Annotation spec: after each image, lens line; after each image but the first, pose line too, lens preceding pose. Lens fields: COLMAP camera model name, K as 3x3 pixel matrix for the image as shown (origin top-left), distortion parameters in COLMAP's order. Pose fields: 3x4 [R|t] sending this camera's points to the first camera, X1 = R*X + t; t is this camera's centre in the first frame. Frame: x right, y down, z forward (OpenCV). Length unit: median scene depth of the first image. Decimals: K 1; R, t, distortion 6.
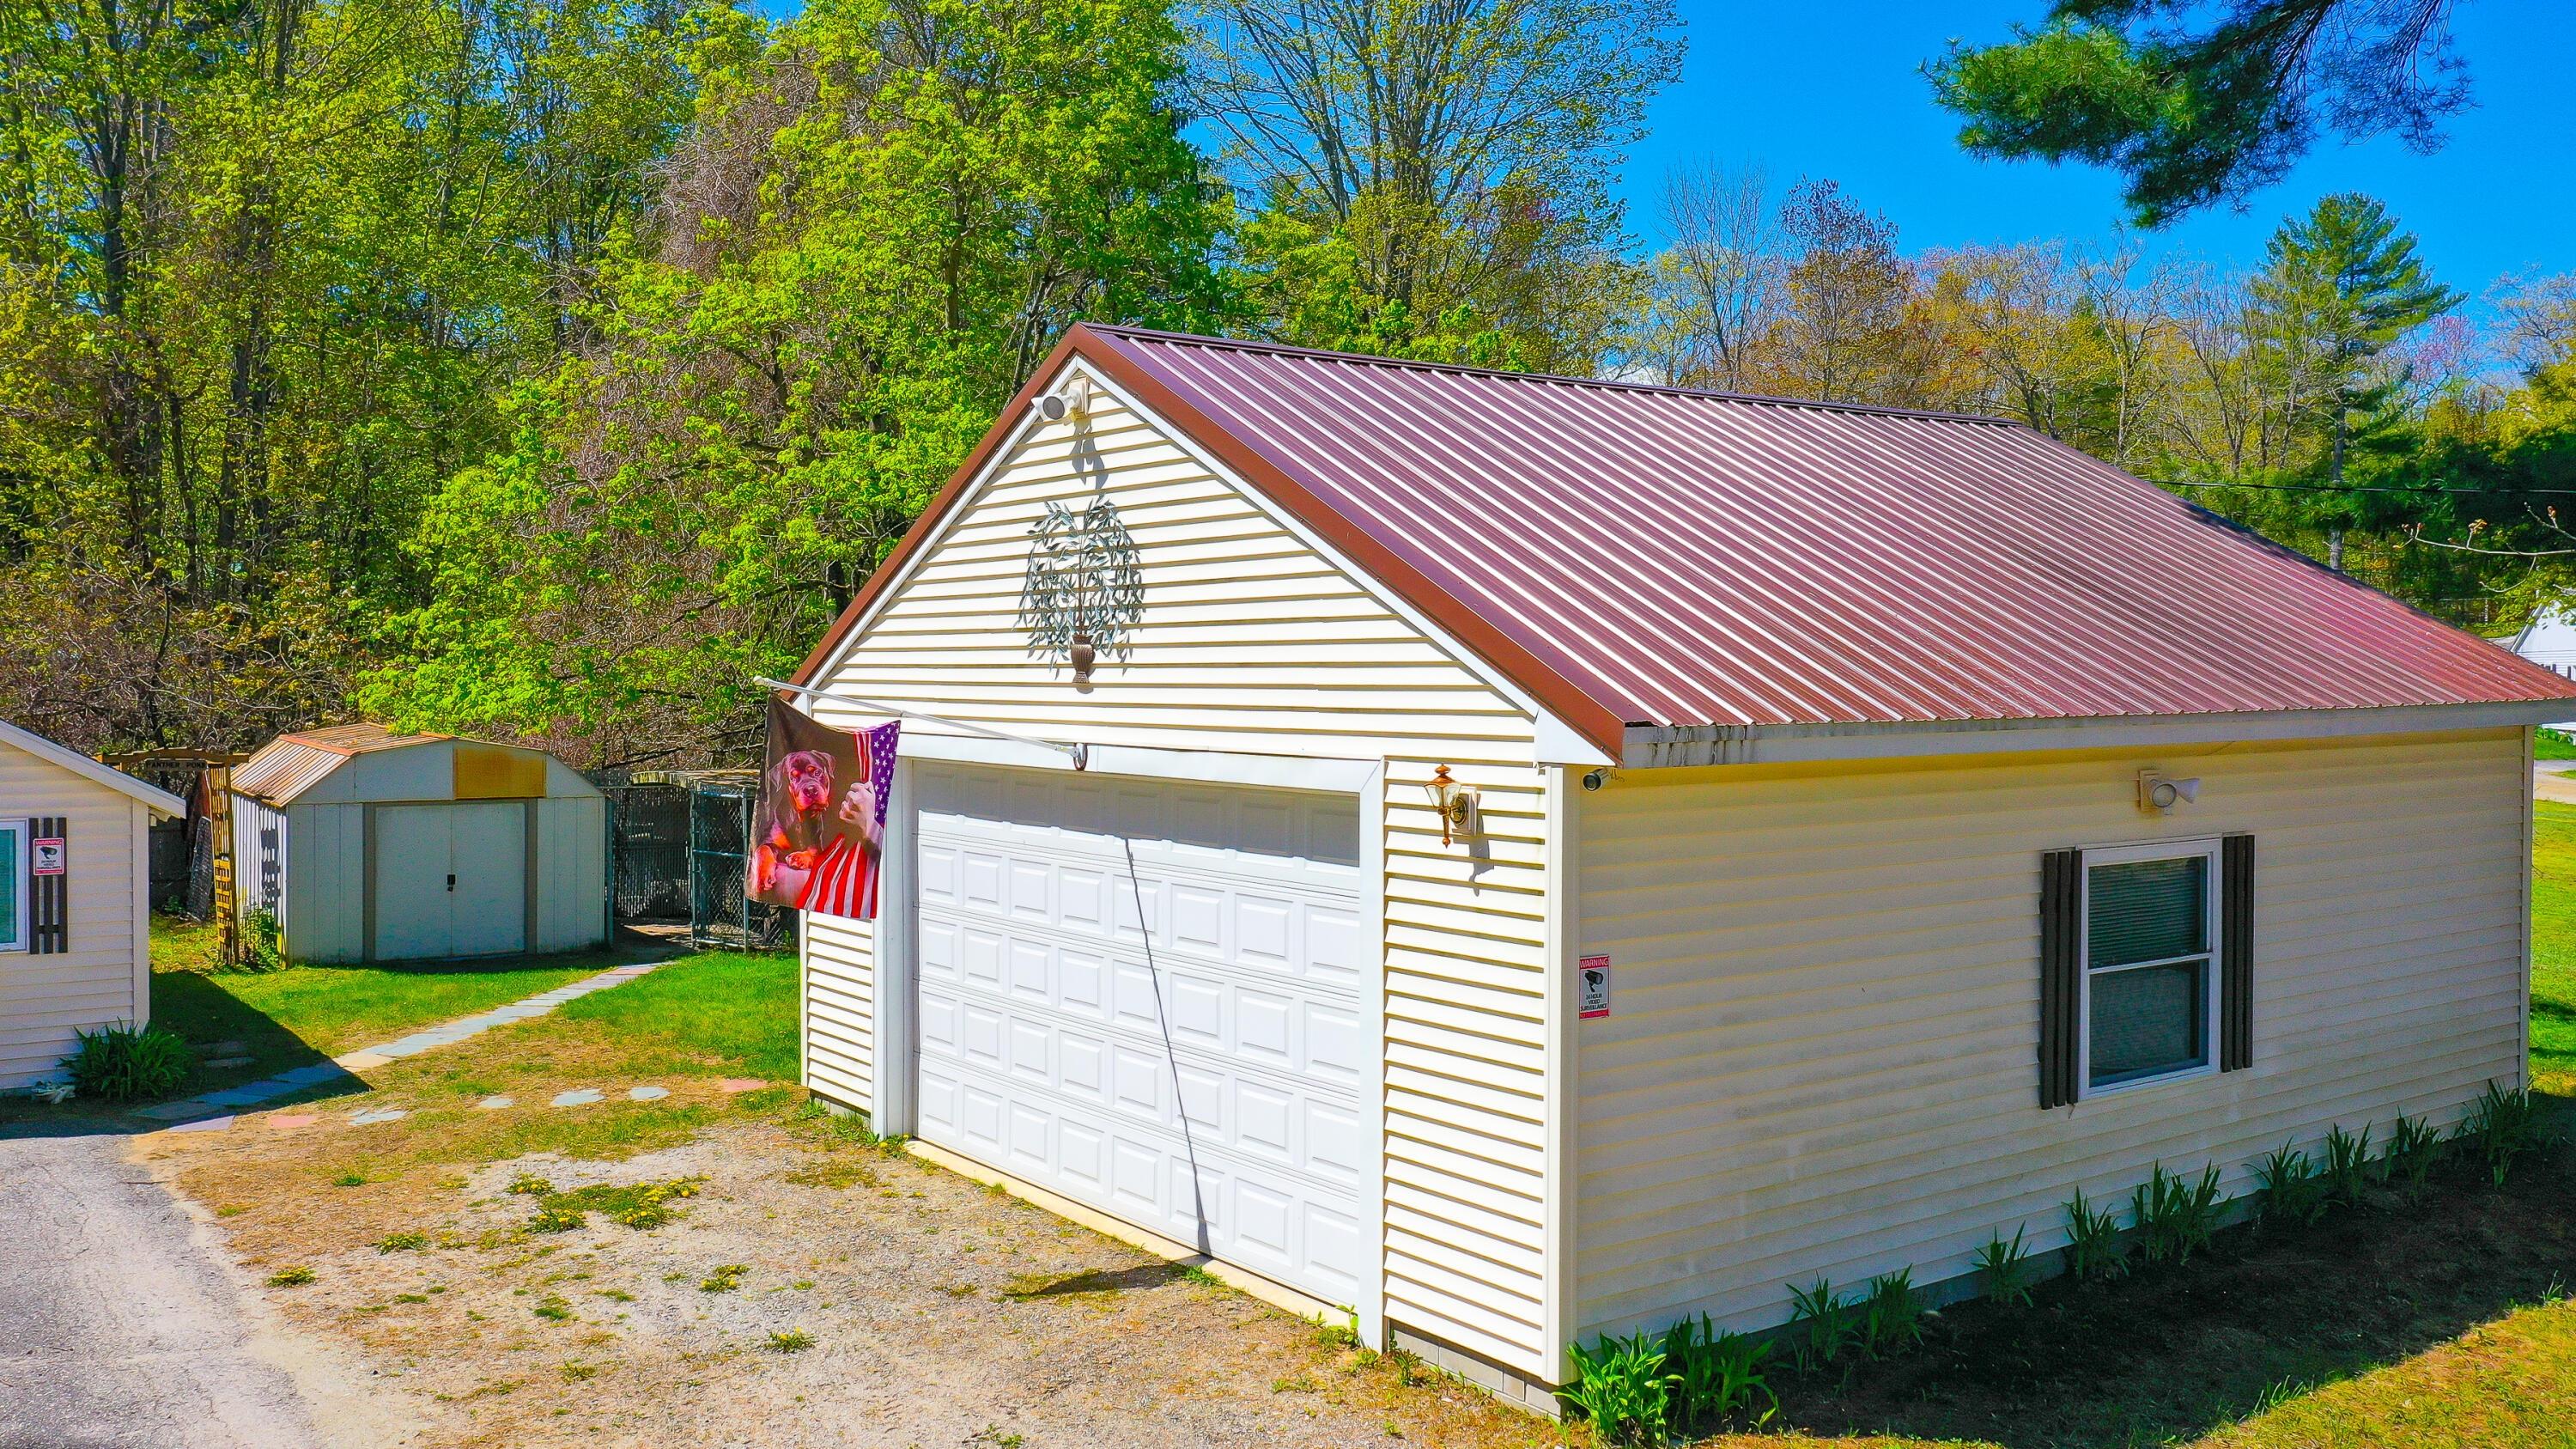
lens RADIAL K [[2104.8, 0, 1288.0], [0, 2104.8, 724.5], [0, 0, 1]] dist [0.010027, 0.001574]
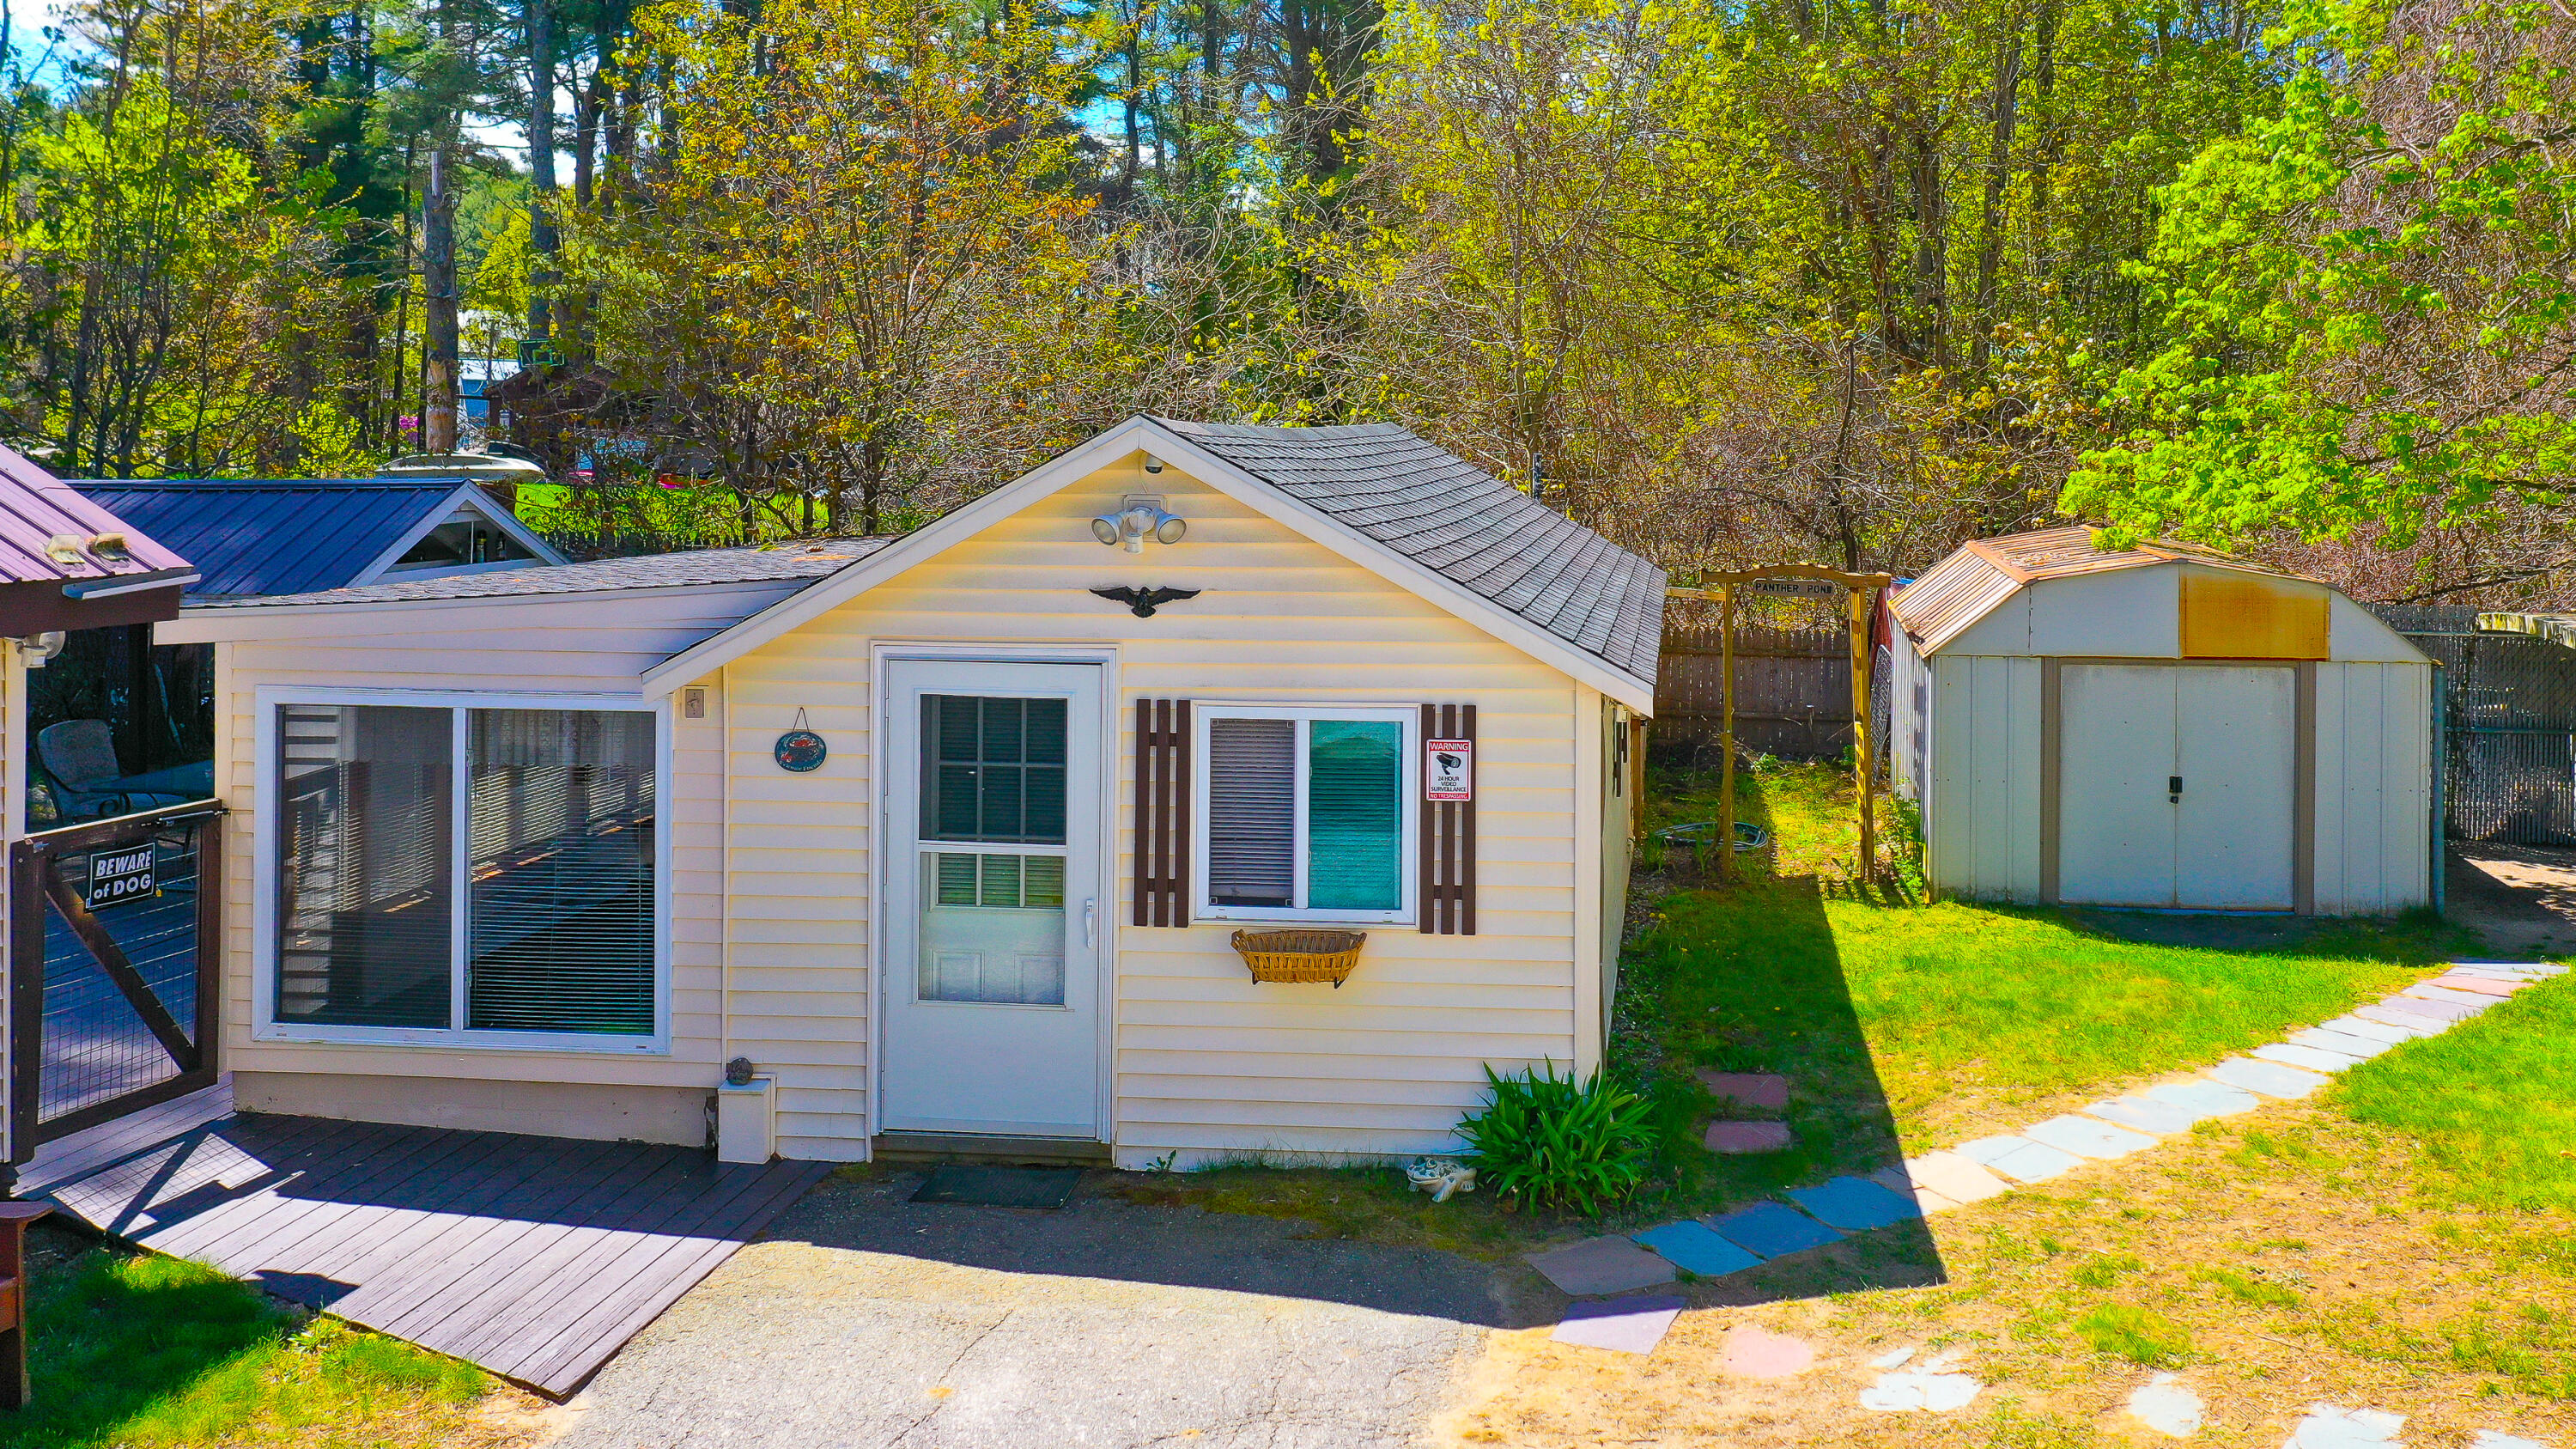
lens RADIAL K [[2218.8, 0, 1449.4], [0, 2218.8, 428.4], [0, 0, 1]] dist [0.002778, 0.002897]
pose [[0.742008, -0.006385, -0.670360, -0.110056], [-0.015803, 0.999510, -0.027013, -0.010982], [0.670204, 0.030638, 0.741544, 0.350598]]
